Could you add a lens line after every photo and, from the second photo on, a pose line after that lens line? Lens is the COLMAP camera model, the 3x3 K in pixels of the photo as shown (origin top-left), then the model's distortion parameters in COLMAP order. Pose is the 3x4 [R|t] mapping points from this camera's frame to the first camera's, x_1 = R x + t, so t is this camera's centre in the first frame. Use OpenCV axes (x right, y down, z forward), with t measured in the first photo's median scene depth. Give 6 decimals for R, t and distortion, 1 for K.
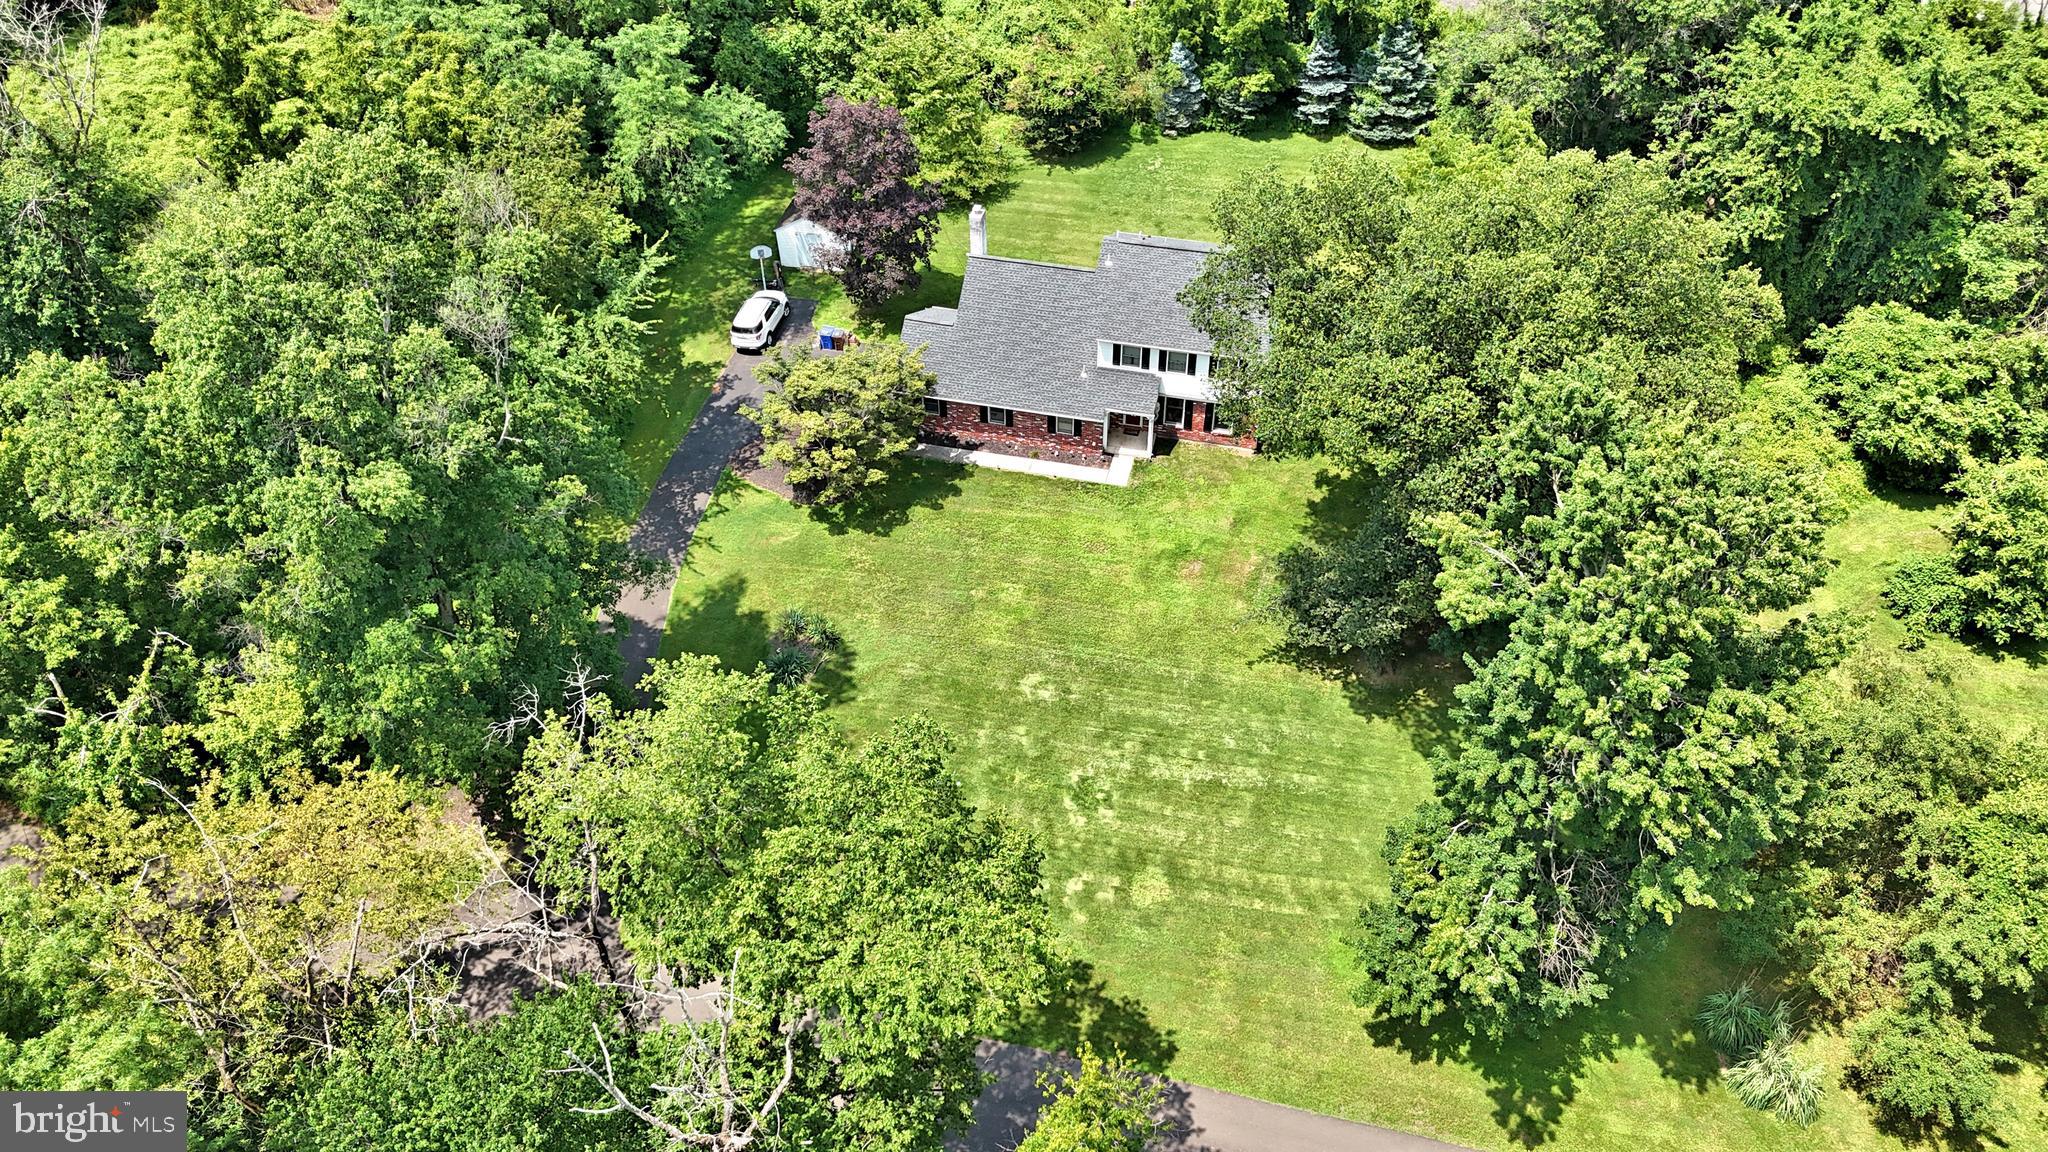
lens RADIAL K [[1542.1, 0, 972.1], [0, 1542.1, 585.9], [0, 0, 1]] dist [0.060290, -0.029495]
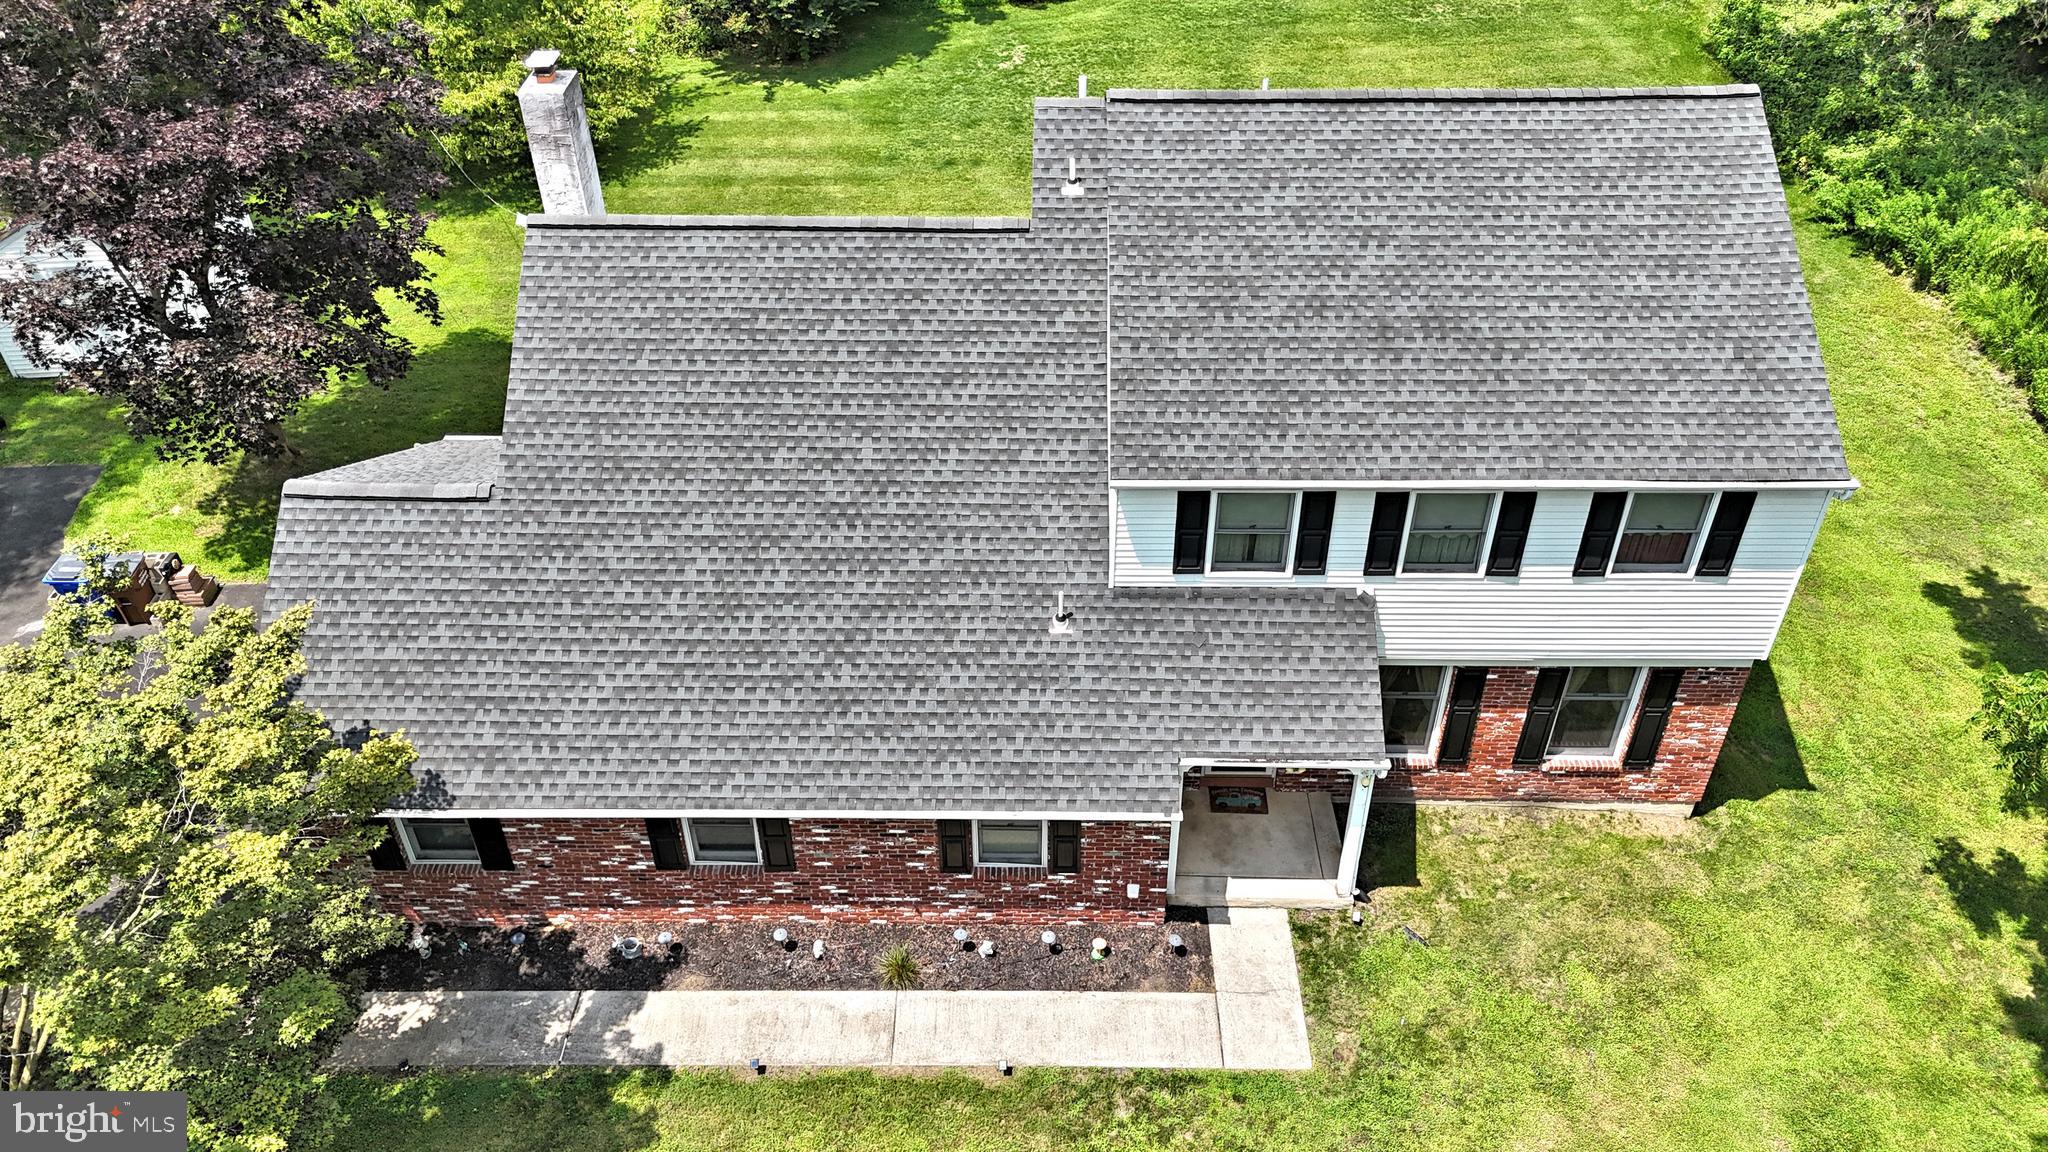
lens RADIAL K [[1561.0, 0, 1023.7], [0, 1561.0, 558.3], [0, 0, 1]] dist [0.060936, -0.055725]
pose [[0.969924, -0.135023, 0.202524, 0.018690], [0.154199, 0.984628, -0.082034, -0.129595], [-0.188334, 0.110796, 0.975835, 0.767717]]
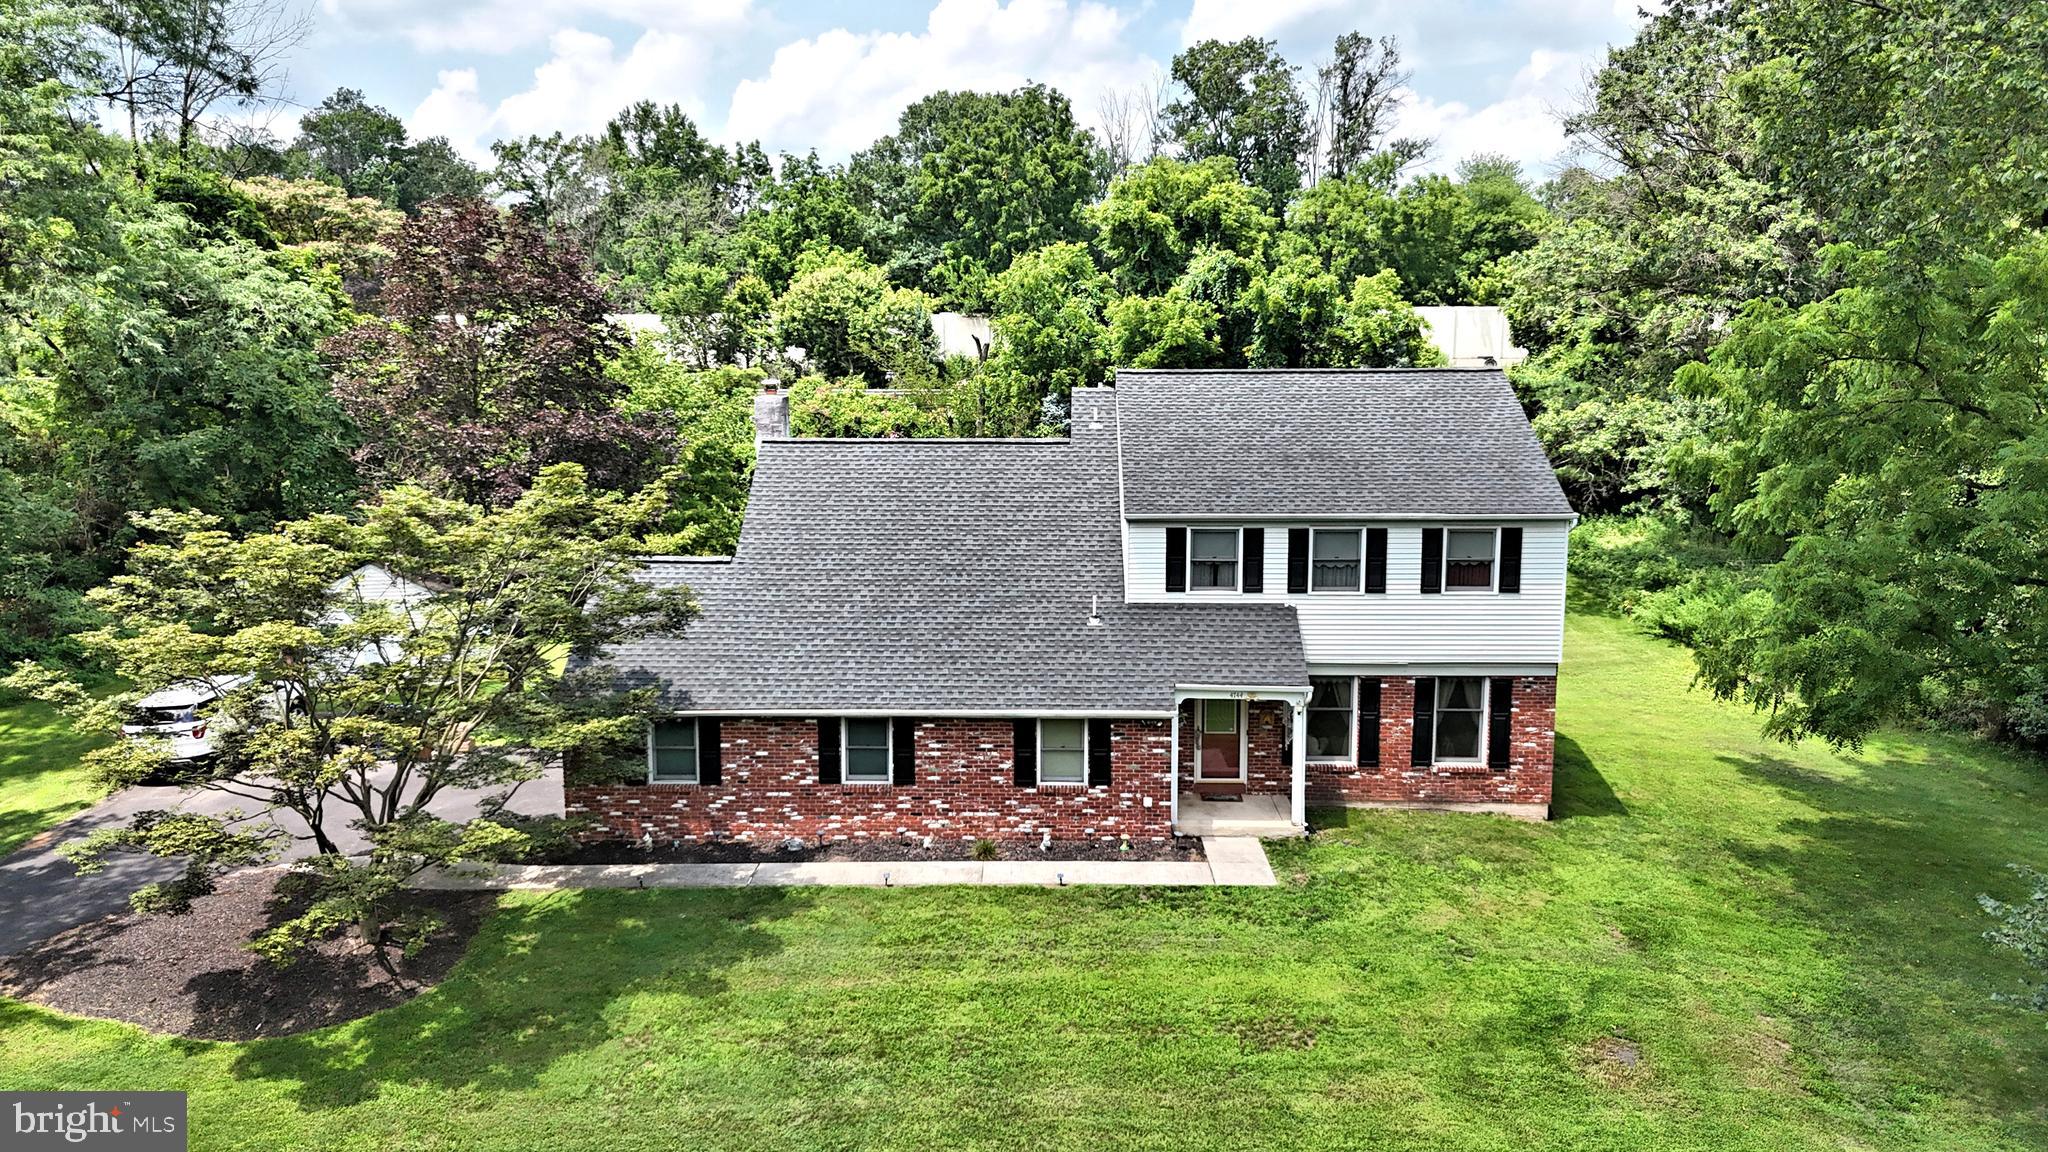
lens RADIAL K [[1561.0, 0, 1013.6], [0, 1561.0, 507.9], [0, 0, 1]] dist [0.060936, -0.055725]
pose [[0.972199, -0.003962, 0.234124, -0.036075], [0.144053, 0.798382, -0.584667, 0.061335], [-0.184605, 0.602138, 0.776756, 0.698453]]
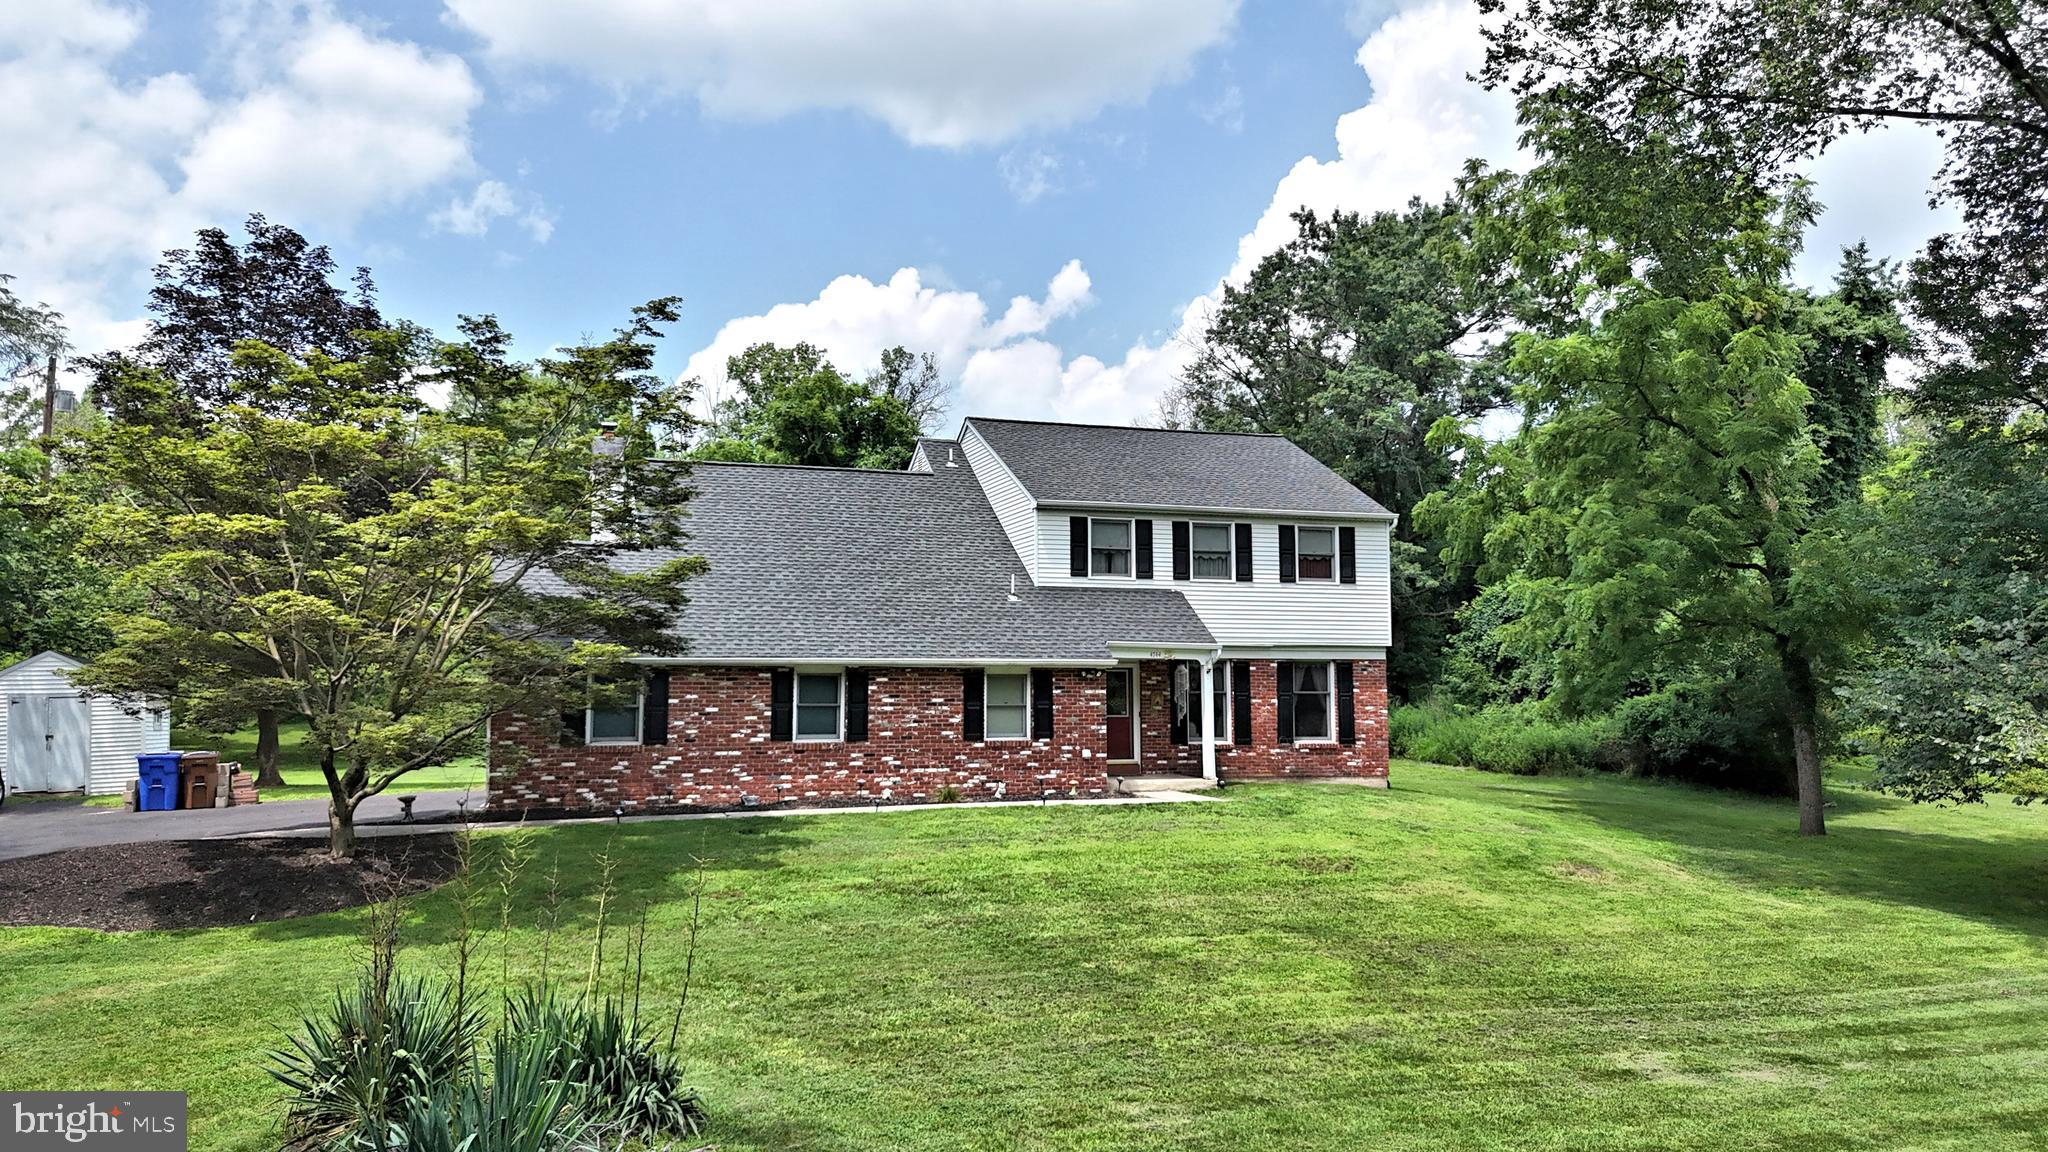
lens RADIAL K [[1561.0, 0, 1030.9], [0, 1561.0, 507.5], [0, 0, 1]] dist [0.060936, -0.055725]
pose [[0.826624, 0.091903, 0.555200, -0.149640], [0.374736, 0.646137, -0.664891, 0.117015], [-0.419841, 0.757668, 0.499673, 0.788671]]
